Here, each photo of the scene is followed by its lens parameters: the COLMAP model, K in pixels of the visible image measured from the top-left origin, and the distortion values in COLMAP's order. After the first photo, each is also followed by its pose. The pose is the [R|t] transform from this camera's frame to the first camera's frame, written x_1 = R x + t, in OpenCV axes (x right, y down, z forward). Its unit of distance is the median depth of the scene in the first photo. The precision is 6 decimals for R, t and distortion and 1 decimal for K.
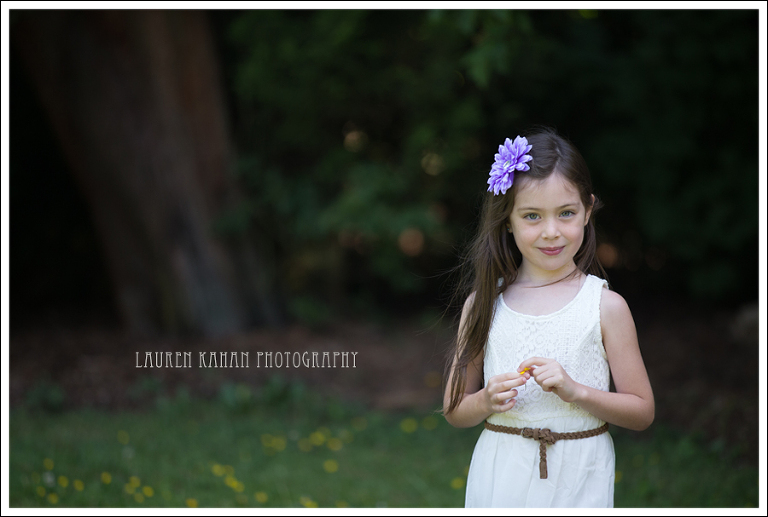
lens RADIAL K [[4404.5, 0, 383.6], [0, 4404.5, 261.9], [0, 0, 1]] dist [3.879157, 0.000000]
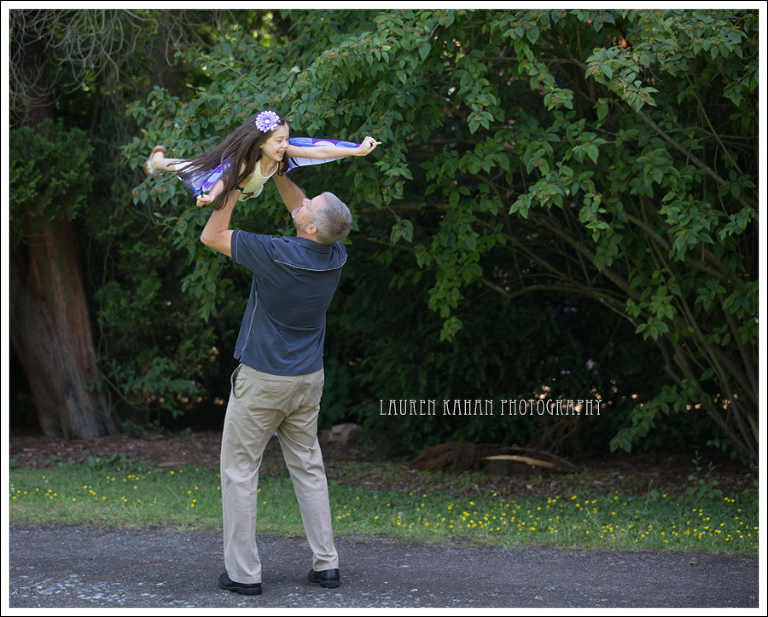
lens RADIAL K [[2637.8, 0, 377.8], [0, 2637.8, 239.0], [0, 0, 1]] dist [-0.148708, 0.000000]
pose [[0.997739, 0.001508, 0.067185, 0.015918], [0.003832, 0.996845, -0.079277, 0.021759], [-0.067092, 0.079355, 0.994586, -0.255220]]
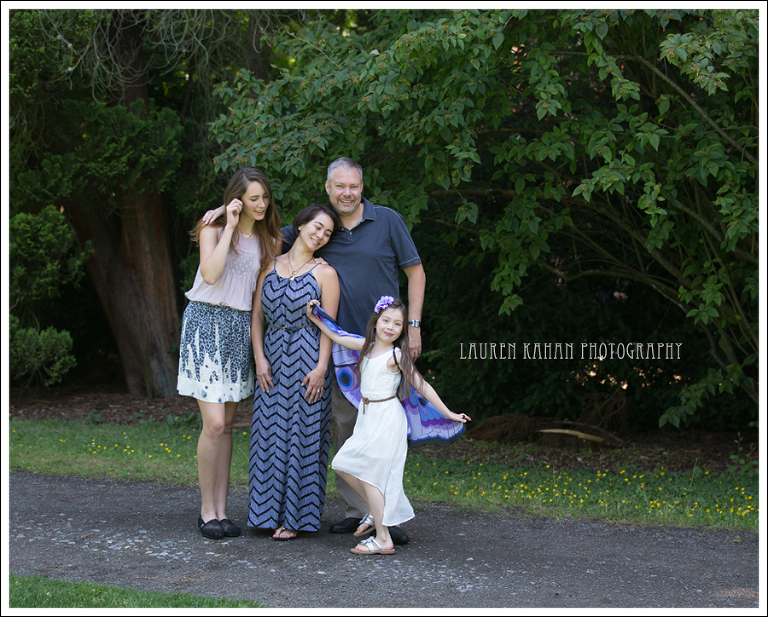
lens RADIAL K [[2296.2, 0, 453.9], [0, 2296.2, 311.1], [0, 0, 1]] dist [-0.305211, 0.000000]
pose [[0.996653, 0.035642, 0.073575, 0.020182], [-0.032498, 0.998525, -0.043503, 0.018585], [-0.075017, 0.040967, 0.996340, -0.172732]]
